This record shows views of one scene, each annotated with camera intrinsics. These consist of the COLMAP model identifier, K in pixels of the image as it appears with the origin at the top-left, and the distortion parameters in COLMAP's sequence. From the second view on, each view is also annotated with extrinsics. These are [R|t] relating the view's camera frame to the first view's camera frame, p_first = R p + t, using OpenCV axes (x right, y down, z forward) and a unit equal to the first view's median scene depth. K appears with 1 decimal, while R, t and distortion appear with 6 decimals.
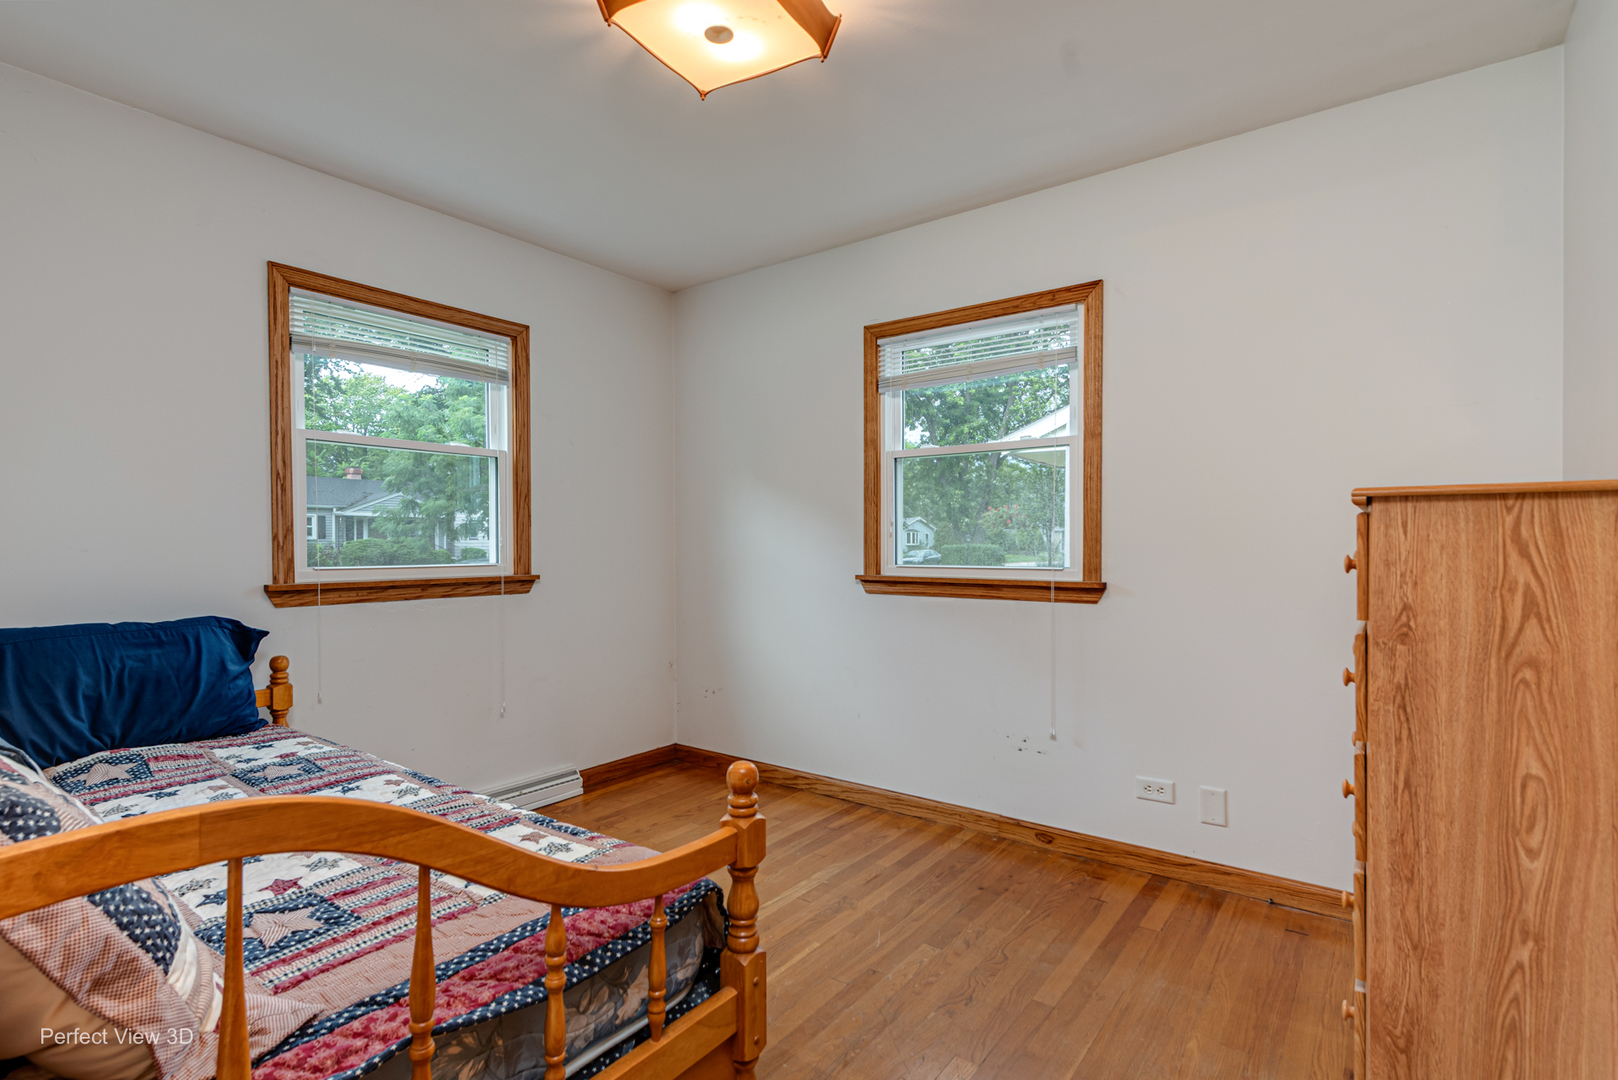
lens RADIAL K [[788.4, 0, 803.2], [0, 788.4, 538.2], [0, 0, 1]] dist [0.003071, 0.000788]
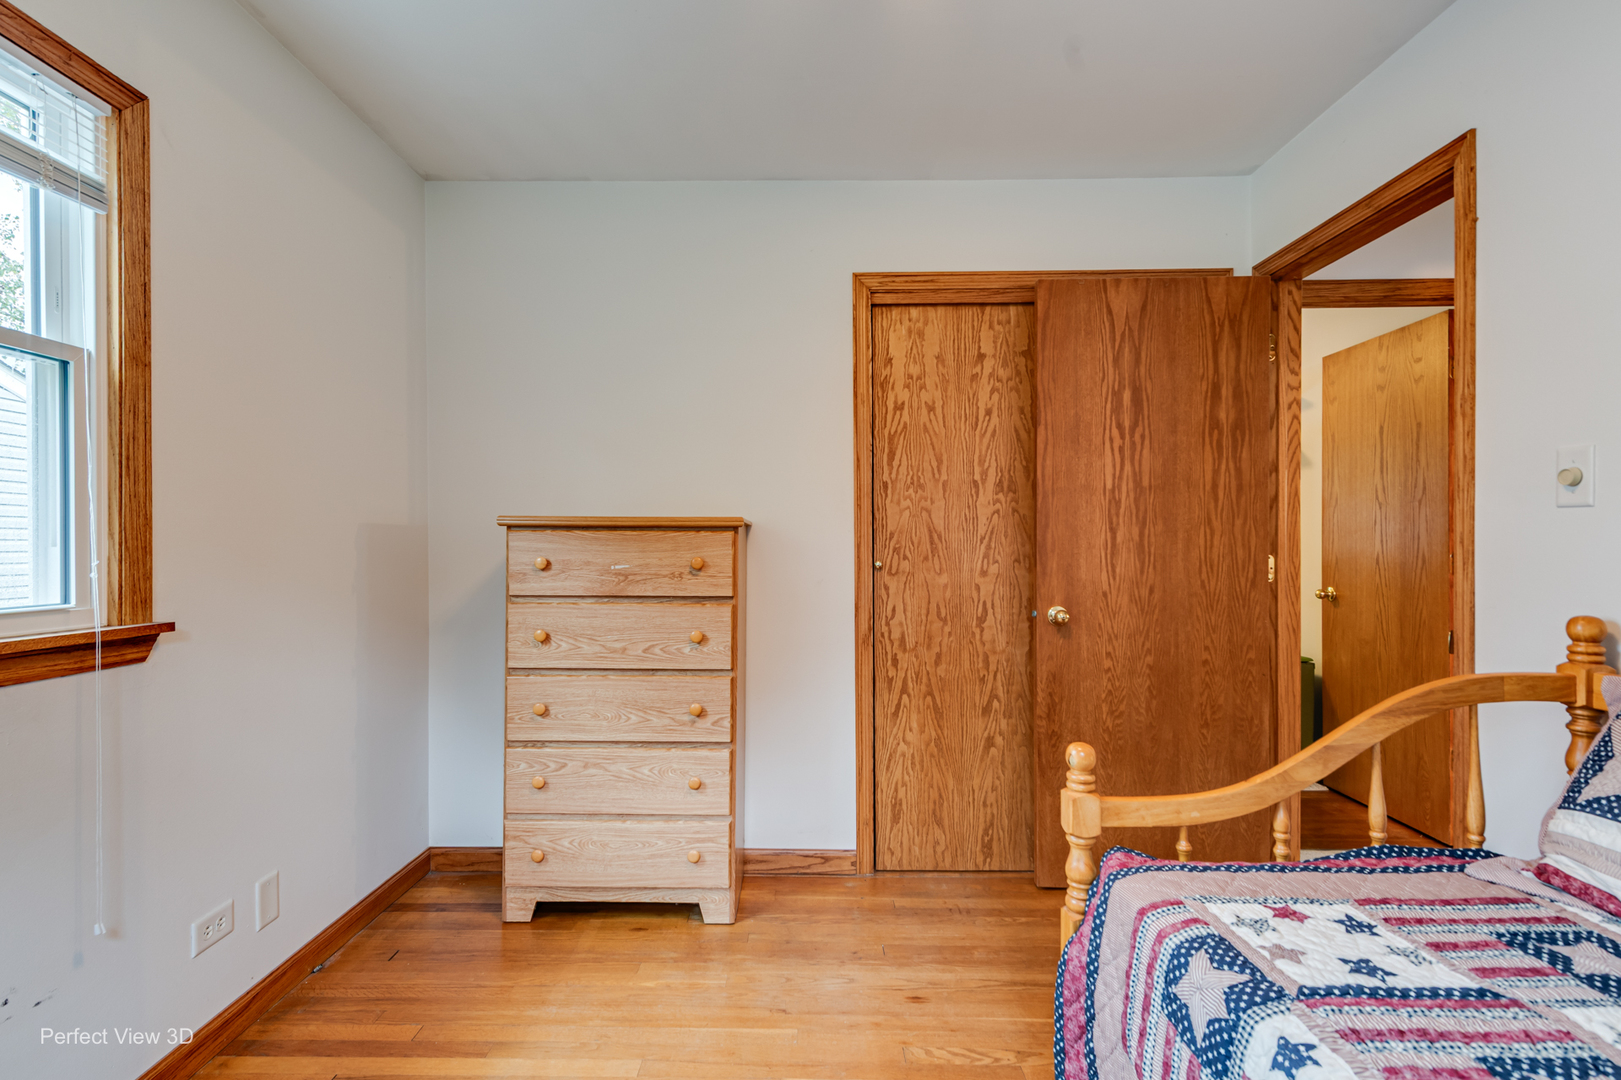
lens RADIAL K [[789.9, 0, 804.5], [0, 789.9, 544.0], [0, 0, 1]] dist [0.003071, 0.000788]
pose [[-0.564870, -0.001319, 0.825179, -0.367396], [0.005018, 0.999975, 0.005034, -0.002291], [-0.825164, 0.006984, -0.564849, 0.930874]]
